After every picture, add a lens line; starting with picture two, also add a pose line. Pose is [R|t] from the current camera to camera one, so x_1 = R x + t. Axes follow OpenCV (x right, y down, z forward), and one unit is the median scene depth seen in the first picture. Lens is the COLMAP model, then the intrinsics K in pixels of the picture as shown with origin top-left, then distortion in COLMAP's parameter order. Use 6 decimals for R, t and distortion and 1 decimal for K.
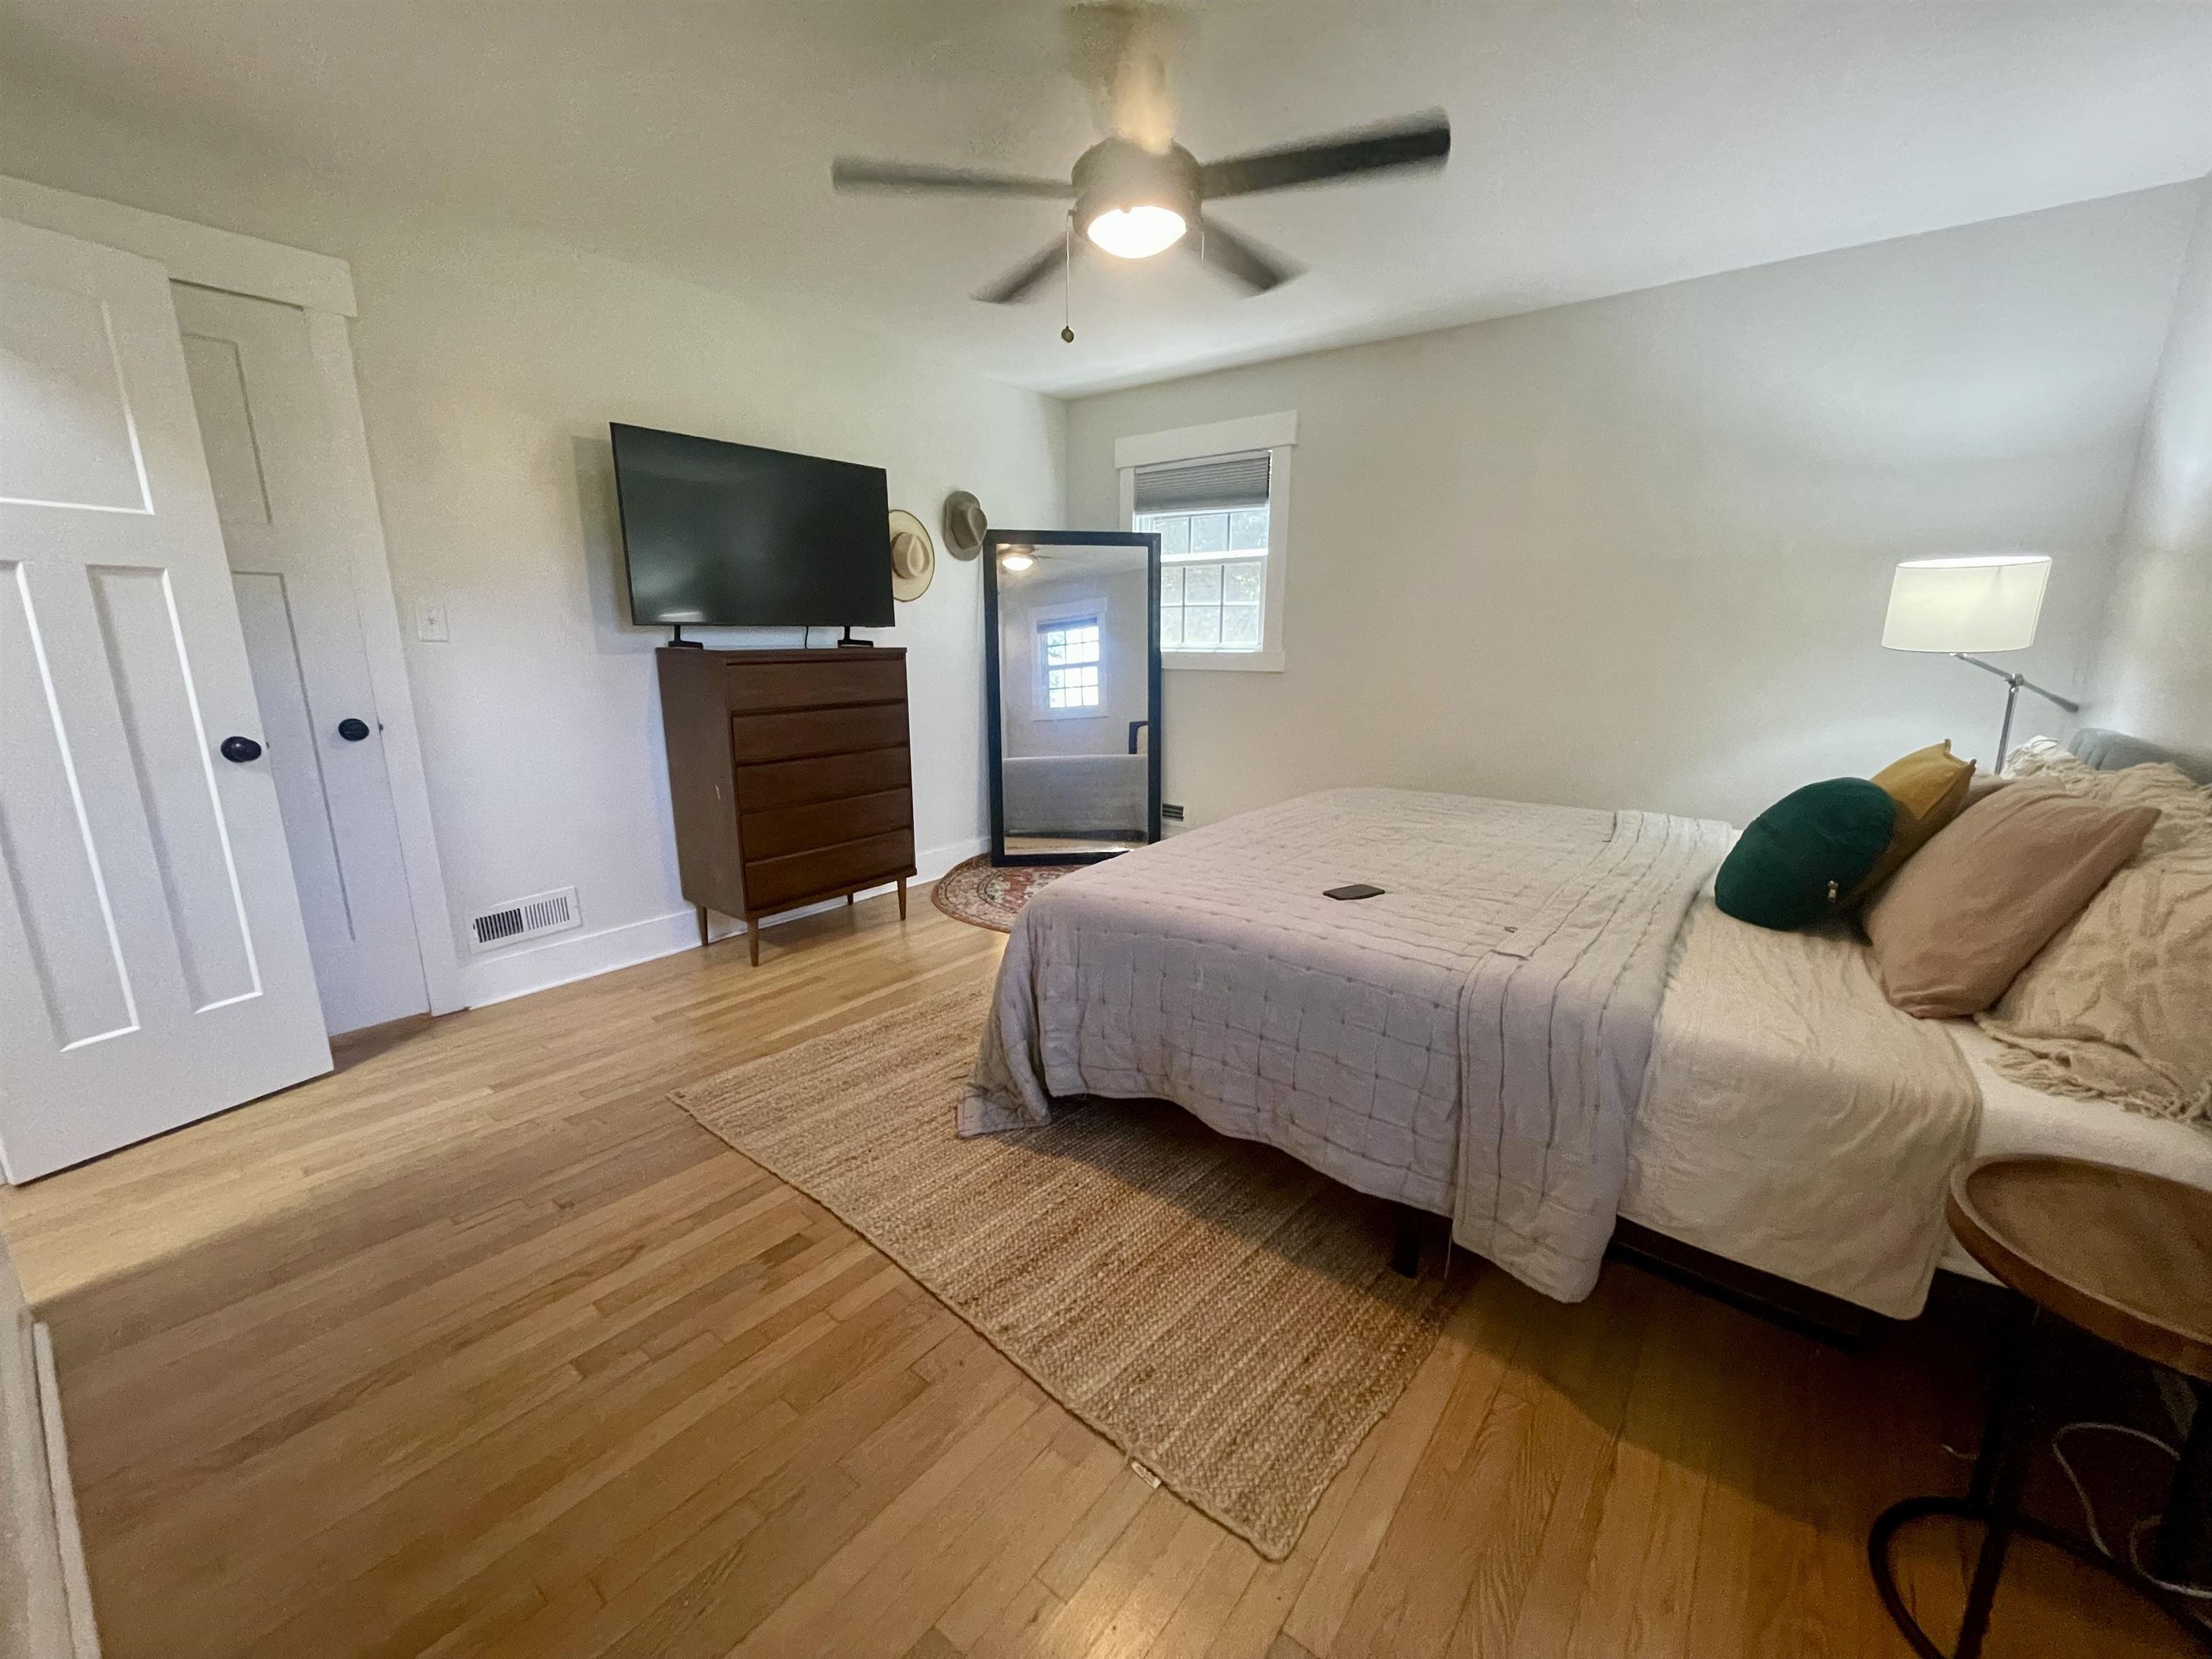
lens RADIAL K [[892.6, 0, 1106.0], [0, 892.6, 829.5], [0, 0, 1]] dist [0.001186, -0.000145]
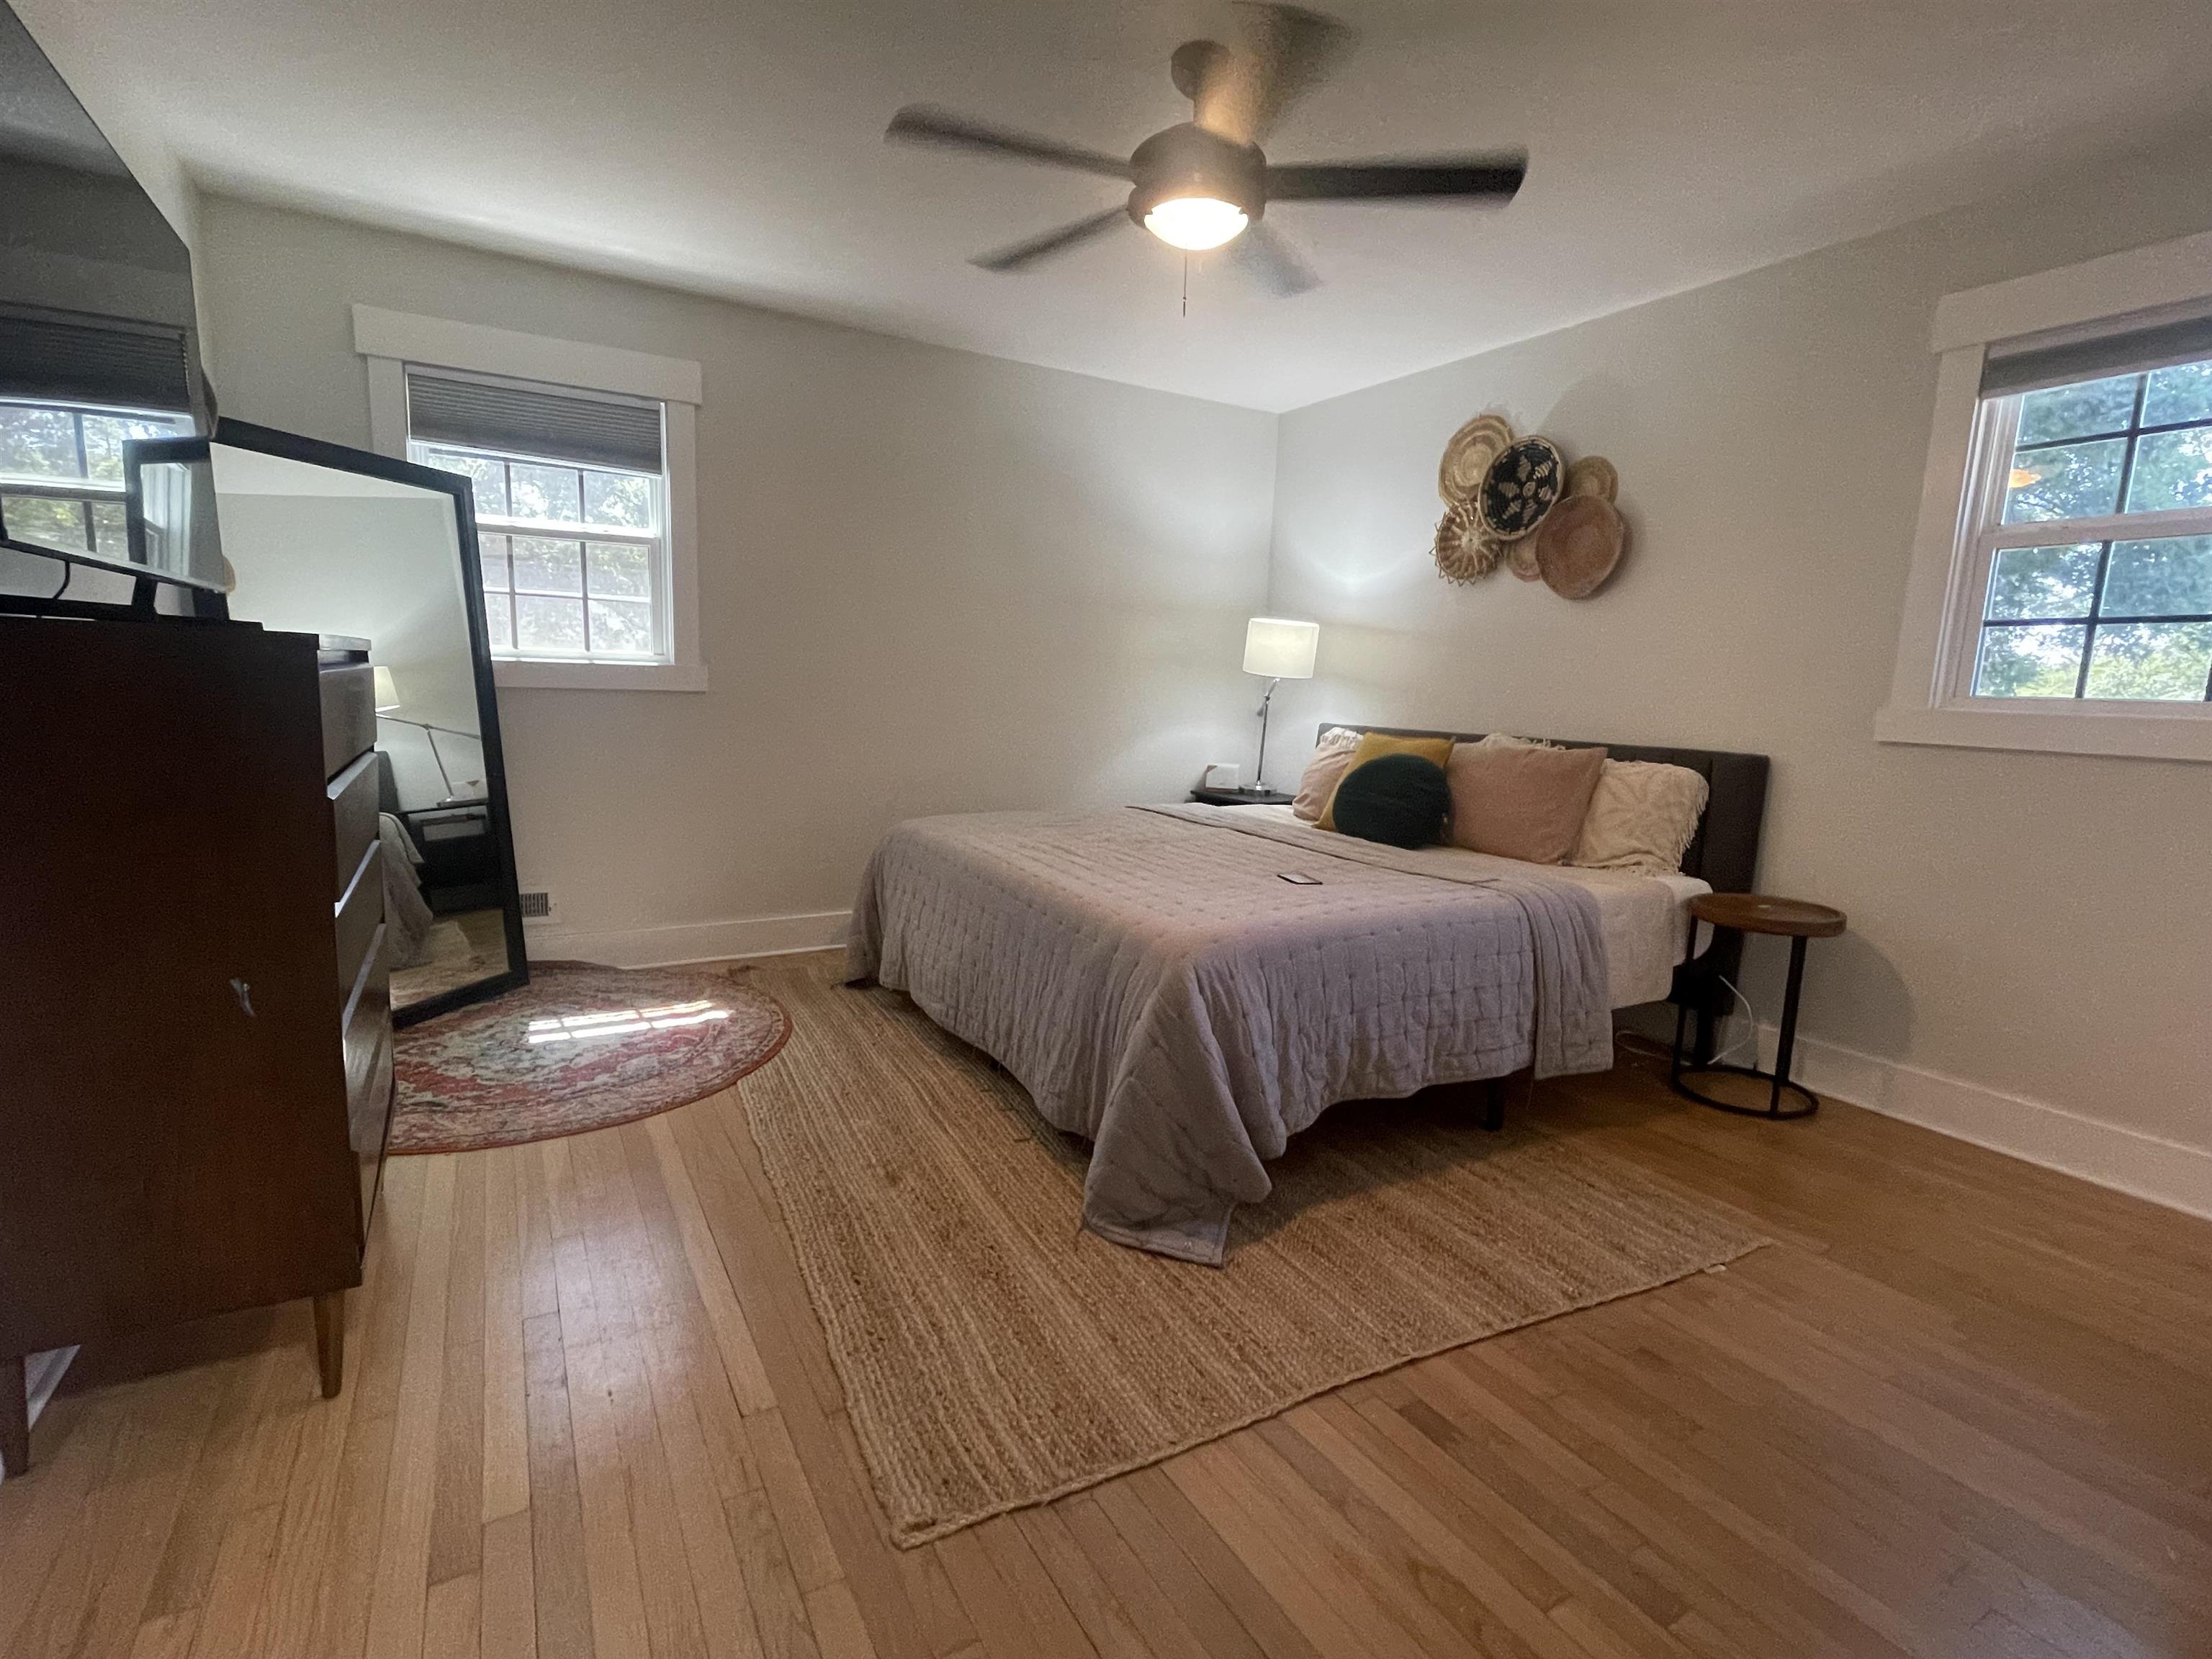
lens RADIAL K [[1027.2, 0, 1106.0], [0, 1027.2, 829.5], [0, 0, 1]] dist [-0.001151, -0.000279]
pose [[0.382977, -0.121167, 0.915777, -0.529326], [0.165692, 0.984293, 0.060940, -0.058957], [-0.908777, 0.128398, 0.397038, 0.365360]]
